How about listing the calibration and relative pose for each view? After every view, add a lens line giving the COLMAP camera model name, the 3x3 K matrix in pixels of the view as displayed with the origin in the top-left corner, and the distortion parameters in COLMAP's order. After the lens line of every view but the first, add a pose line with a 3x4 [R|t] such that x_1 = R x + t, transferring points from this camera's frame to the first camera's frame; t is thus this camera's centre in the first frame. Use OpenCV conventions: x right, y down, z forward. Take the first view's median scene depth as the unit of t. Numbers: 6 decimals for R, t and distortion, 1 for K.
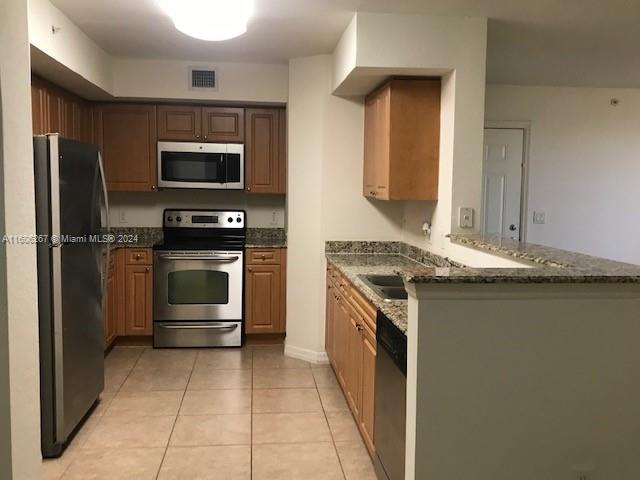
lens RADIAL K [[624.5, 0, 320.0], [0, 624.5, 240.0], [0, 0, 1]] dist [0.008221, -0.017076]
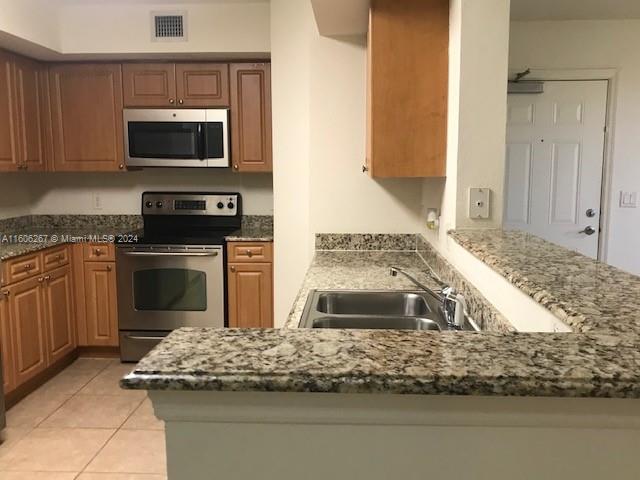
lens RADIAL K [[624.5, 0, 320.0], [0, 624.5, 240.0], [0, 0, 1]] dist [0.008221, -0.017076]
pose [[0.986671, 0.003791, -0.162685, 0.125224], [0.001413, 0.999491, 0.031859, -0.013568], [0.162723, -0.031664, 0.986164, 0.237319]]
